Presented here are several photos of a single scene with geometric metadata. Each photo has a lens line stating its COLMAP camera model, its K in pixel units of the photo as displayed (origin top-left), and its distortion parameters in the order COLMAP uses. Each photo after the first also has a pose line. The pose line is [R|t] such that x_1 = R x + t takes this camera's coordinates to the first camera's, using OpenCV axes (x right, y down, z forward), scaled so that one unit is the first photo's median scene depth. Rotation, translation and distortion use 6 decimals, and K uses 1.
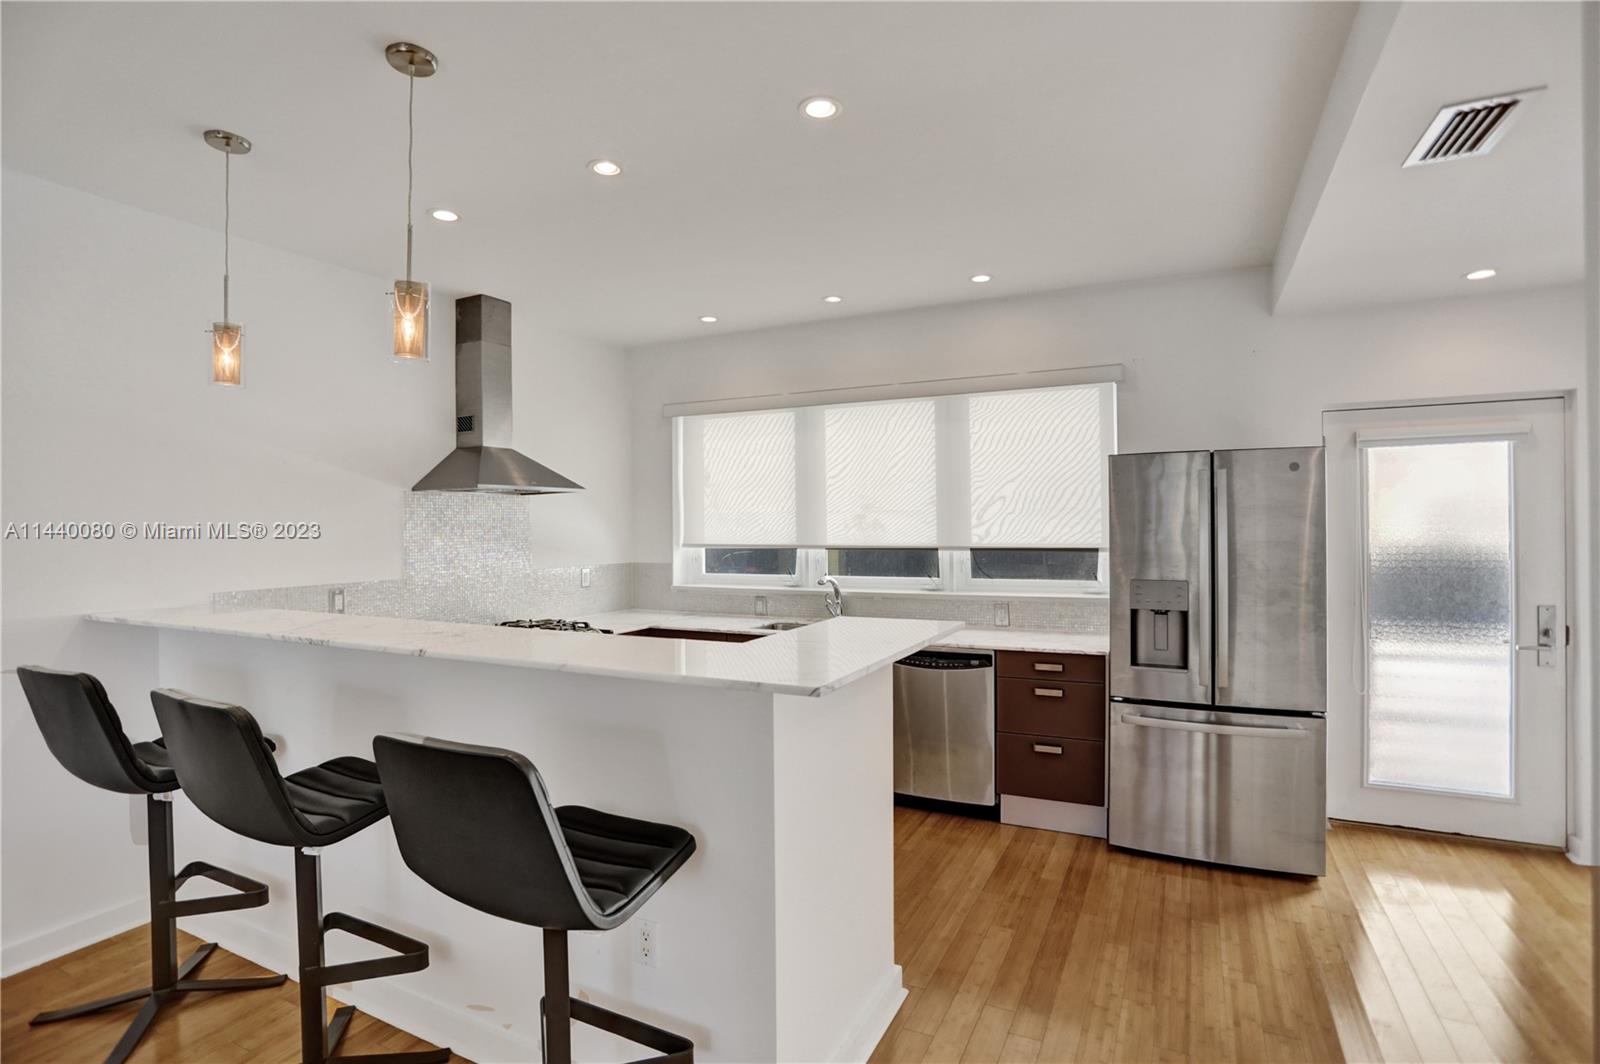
lens RADIAL K [[798.4, 0, 800.6], [0, 798.4, 528.3], [0, 0, 1]] dist [-0.055850, 0.020642]
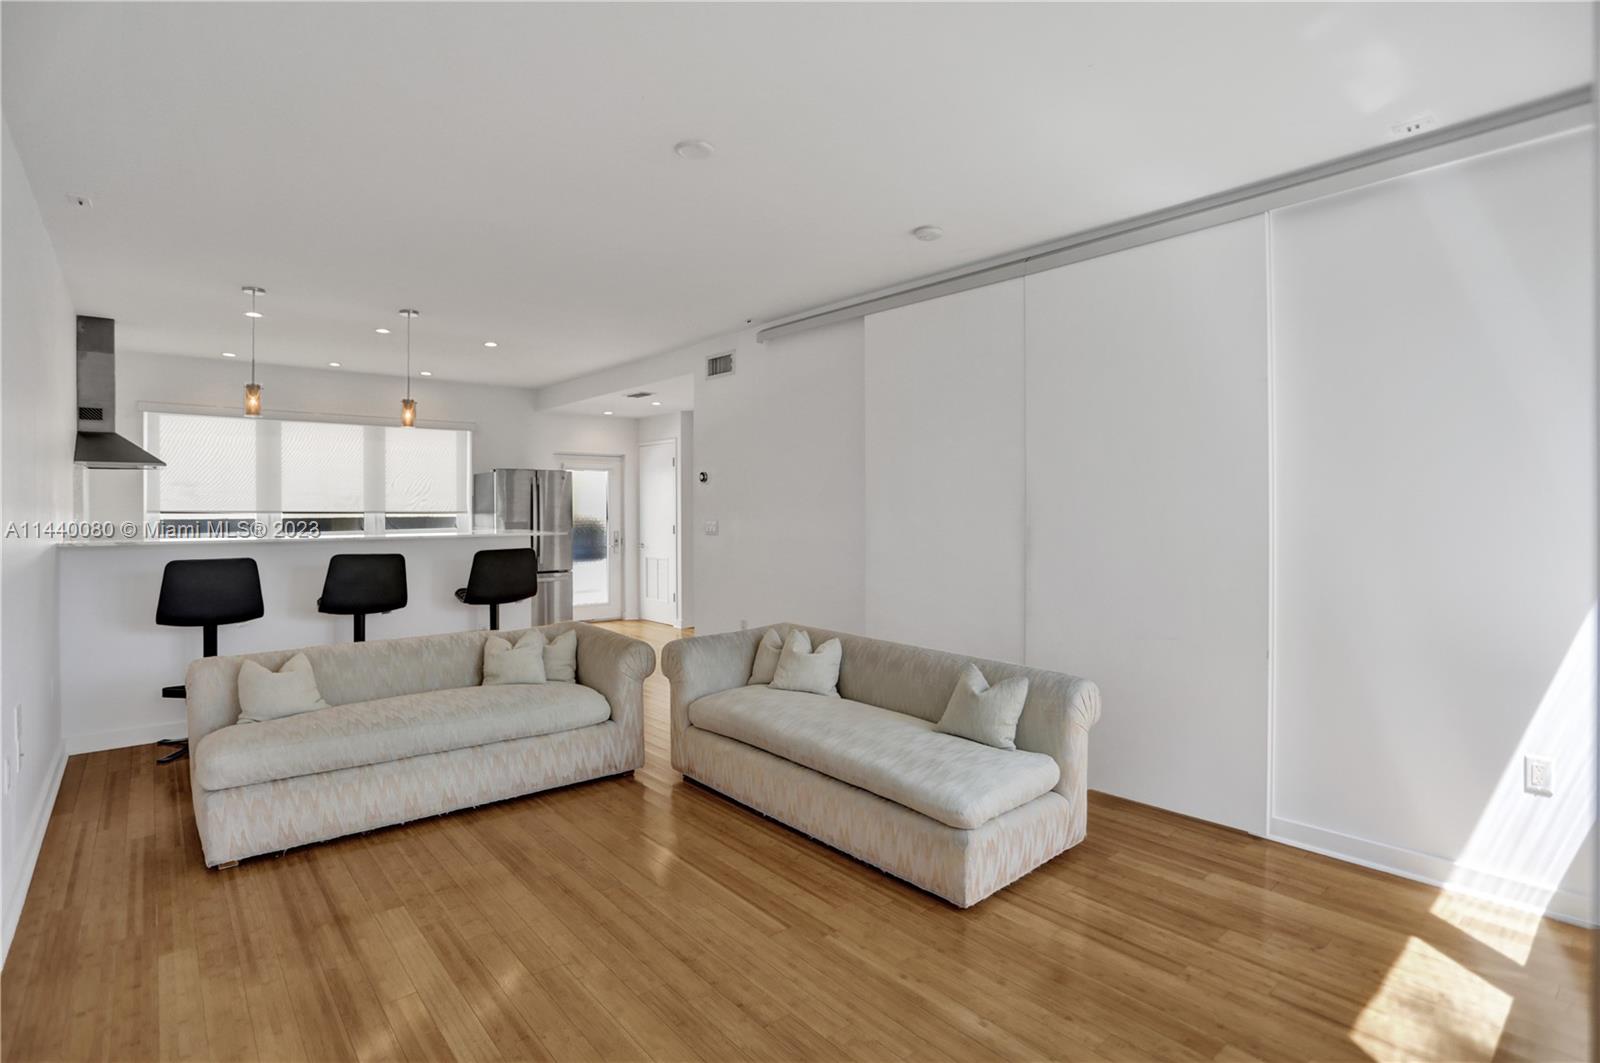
lens RADIAL K [[798.4, 0, 809.7], [0, 798.4, 514.8], [0, 0, 1]] dist [-0.055850, 0.020642]
pose [[0.386370, 0.004609, 0.922332, -1.340786], [0.000920, 0.999985, -0.005382, 0.054324], [-0.922343, 0.002928, 0.386360, -0.713324]]
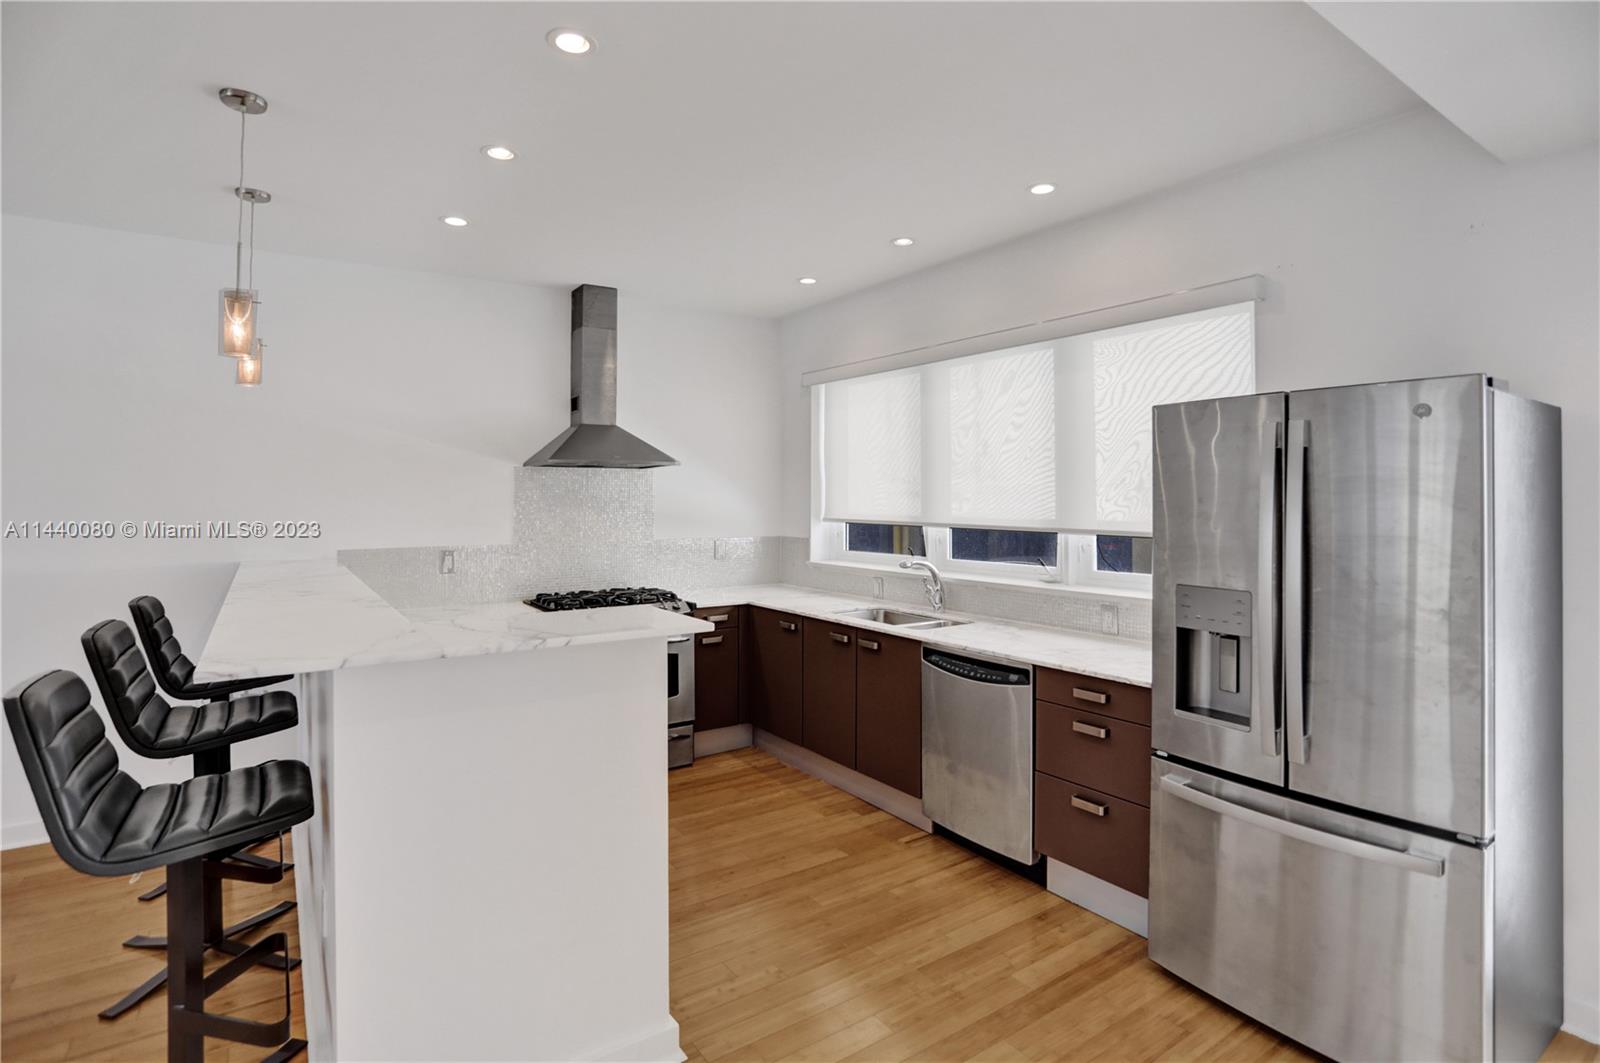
lens RADIAL K [[798.4, 0, 796.8], [0, 798.4, 491.9], [0, 0, 1]] dist [-0.055850, 0.020642]
pose [[0.867348, 0.004448, -0.497683, 0.448979], [-0.009119, 0.999934, -0.006955, -0.007229], [0.497619, 0.010570, 0.867331, 0.227010]]
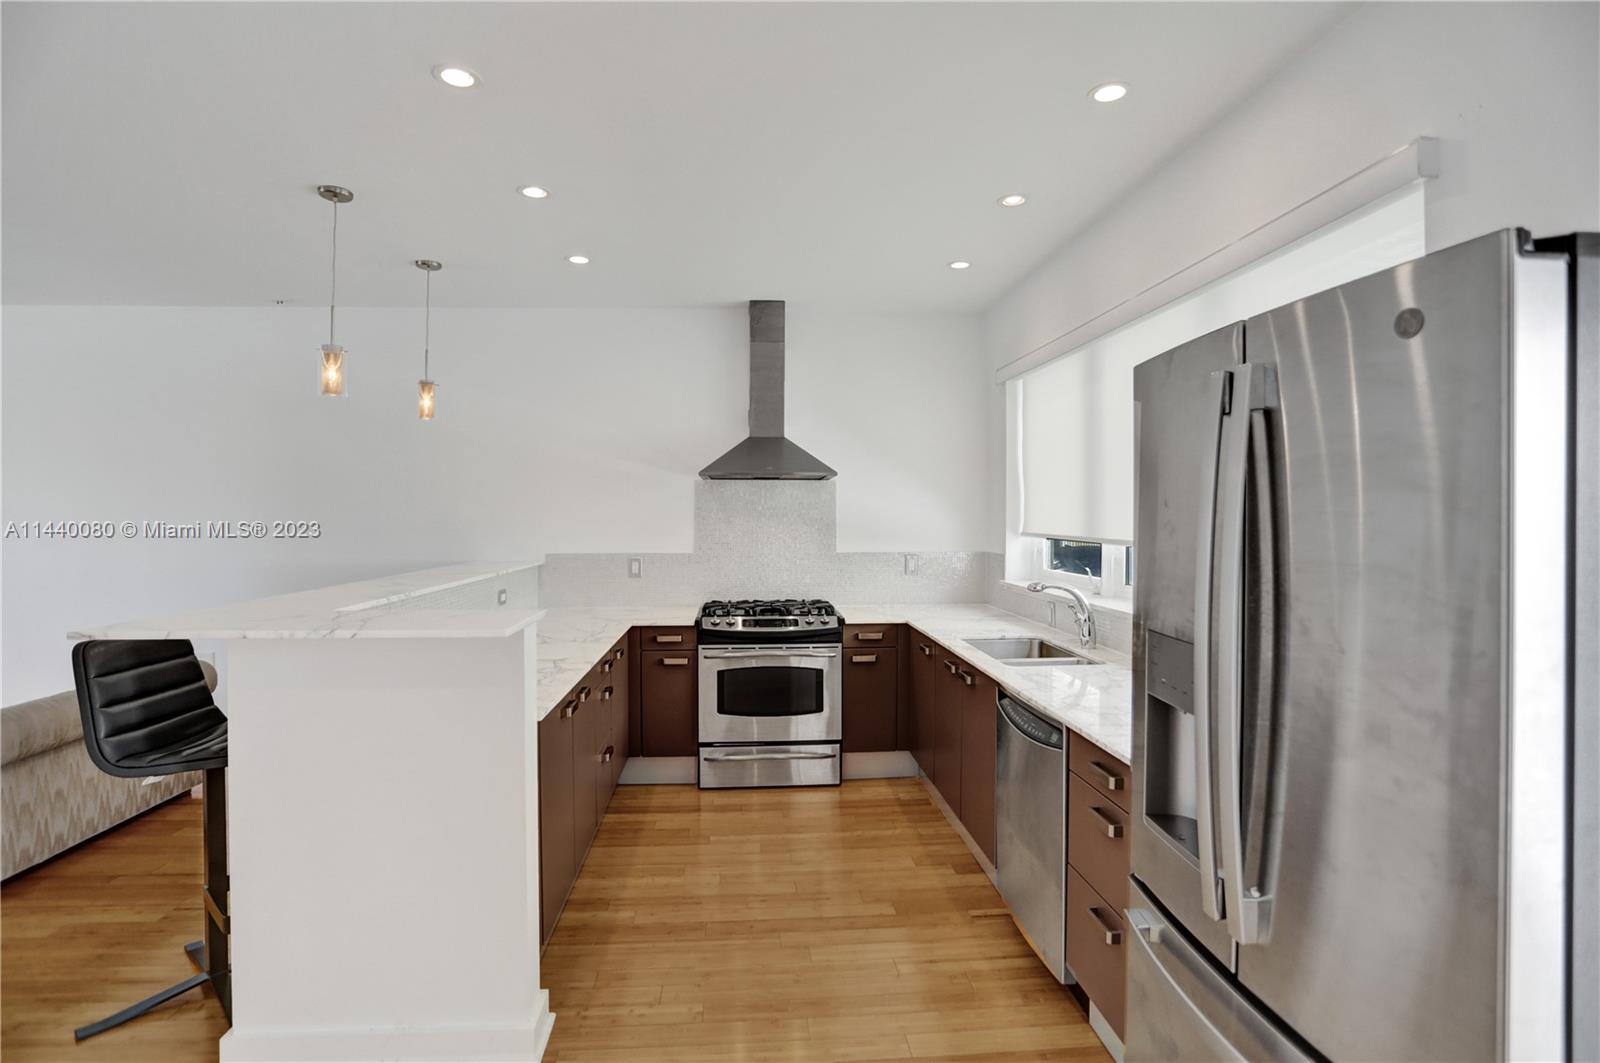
lens RADIAL K [[798.4, 0, 790.2], [0, 798.4, 518.9], [0, 0, 1]] dist [-0.055850, 0.020642]
pose [[0.497408, 0.014516, -0.867395, 0.678898], [-0.007196, 0.999895, 0.012607, -0.004181], [0.867487, -0.000029, 0.497460, 0.556328]]
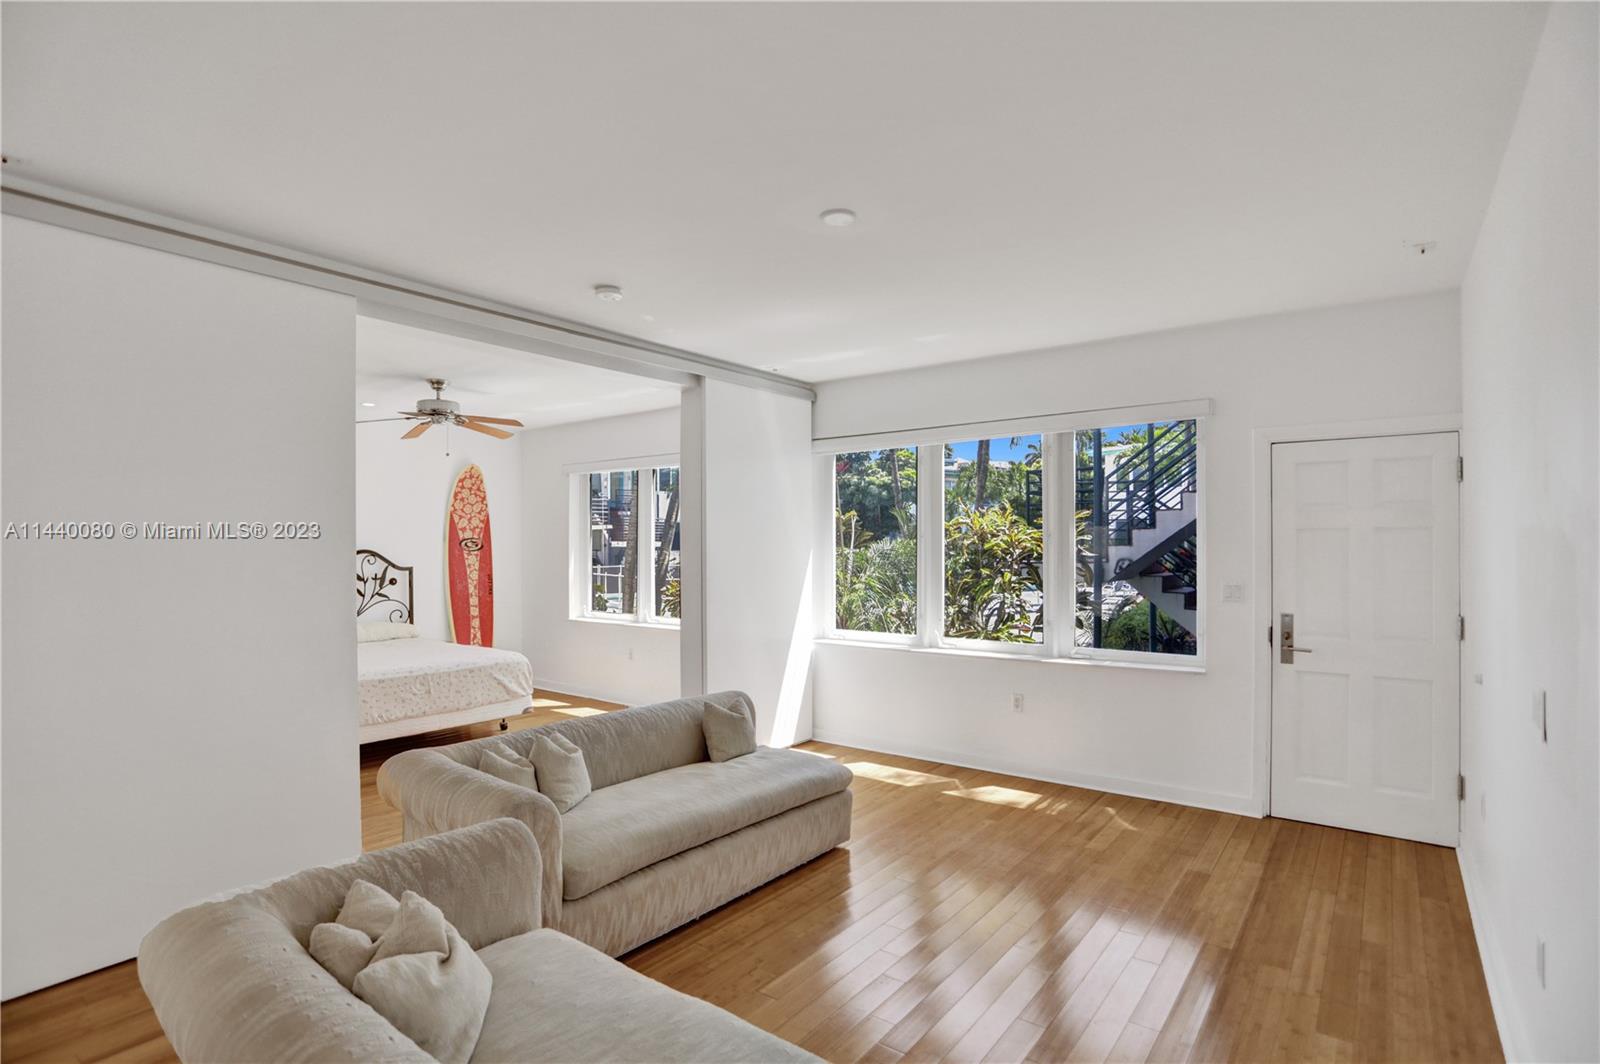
lens RADIAL K [[798.4, 0, 779.0], [0, 798.4, 559.4], [0, 0, 1]] dist [-0.055850, 0.020642]
pose [[-0.978494, 0.007936, 0.206123, -0.728437], [0.010955, 0.999849, 0.013510, 0.011687], [-0.205985, 0.015478, -0.978433, 0.548431]]
